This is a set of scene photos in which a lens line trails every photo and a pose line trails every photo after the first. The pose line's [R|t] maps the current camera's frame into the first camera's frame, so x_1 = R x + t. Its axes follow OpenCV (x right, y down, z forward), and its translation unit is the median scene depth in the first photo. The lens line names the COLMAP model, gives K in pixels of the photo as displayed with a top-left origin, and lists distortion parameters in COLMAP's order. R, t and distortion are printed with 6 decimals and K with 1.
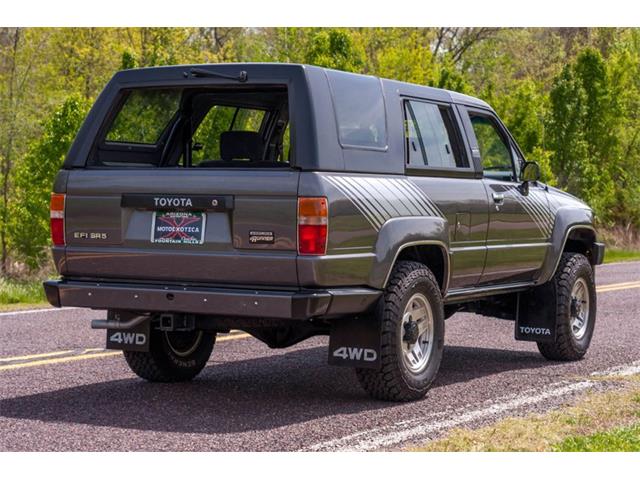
lens RADIAL K [[1503.9, 0, 321.6], [0, 1503.9, 240.0], [0, 0, 1]] dist [-0.008398, 0.000000]
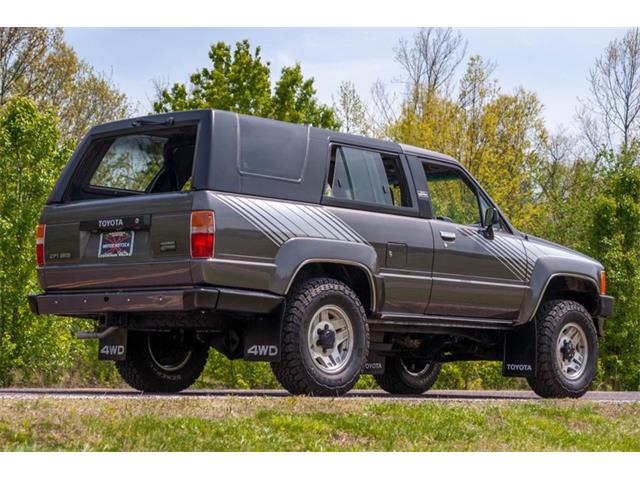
lens RADIAL K [[1503.9, 0, 300.1], [0, 1503.9, 248.8], [0, 0, 1]] dist [-0.008398, 0.000000]
pose [[0.964940, -0.020900, -0.261637, 0.355221], [-0.008455, 0.993832, -0.110570, 0.124554], [0.262334, 0.108906, 0.958812, -0.132971]]
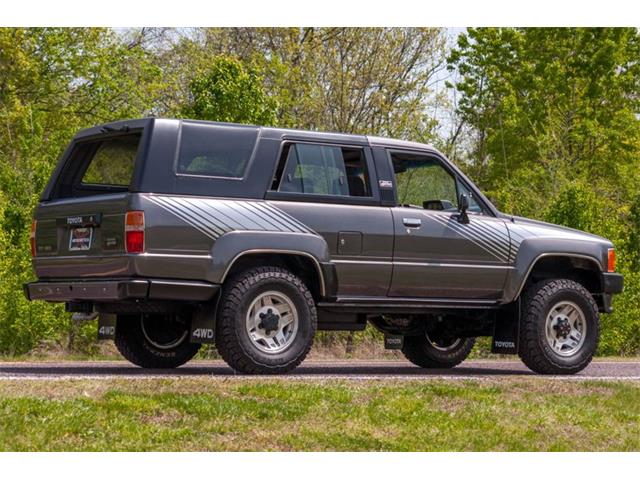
lens RADIAL K [[1674.3, 0, 316.5], [0, 1674.3, 235.4], [0, 0, 1]] dist [-0.007060, 0.000000]
pose [[0.885823, -0.025658, -0.463313, 0.777183], [-0.013111, 0.996687, -0.080265, 0.104672], [0.463838, 0.077175, 0.882552, -0.250441]]
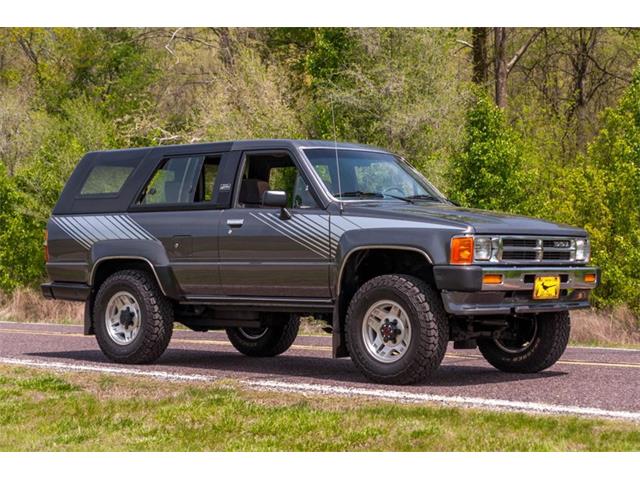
lens RADIAL K [[1503.9, 0, 319.2], [0, 1503.9, 243.5], [0, 0, 1]] dist [-0.008398, 0.000000]
pose [[-0.232650, -0.034767, -0.971939, 1.502158], [-0.035414, 0.999001, -0.027258, 0.022451], [0.971915, 0.028078, -0.233649, 1.572178]]
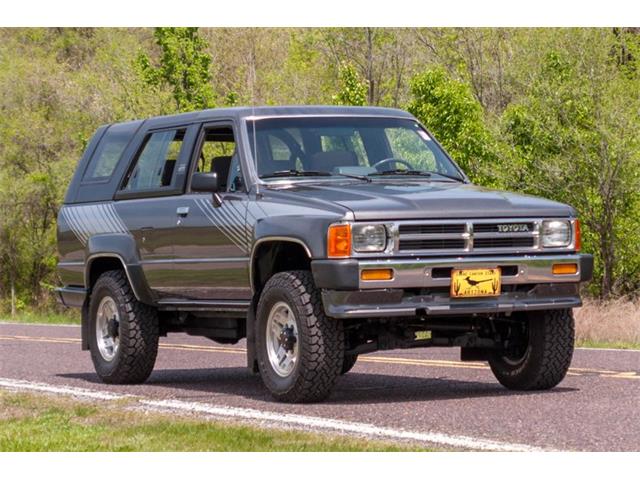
lens RADIAL K [[2482.6, 0, 323.8], [0, 2482.6, 240.0], [0, 0, 1]] dist [0.120323, 0.000000]
pose [[-0.561074, -0.011189, -0.827690, 1.688189], [-0.010543, 0.999924, -0.006371, 0.000589], [0.827699, 0.005152, -0.561149, 2.343237]]
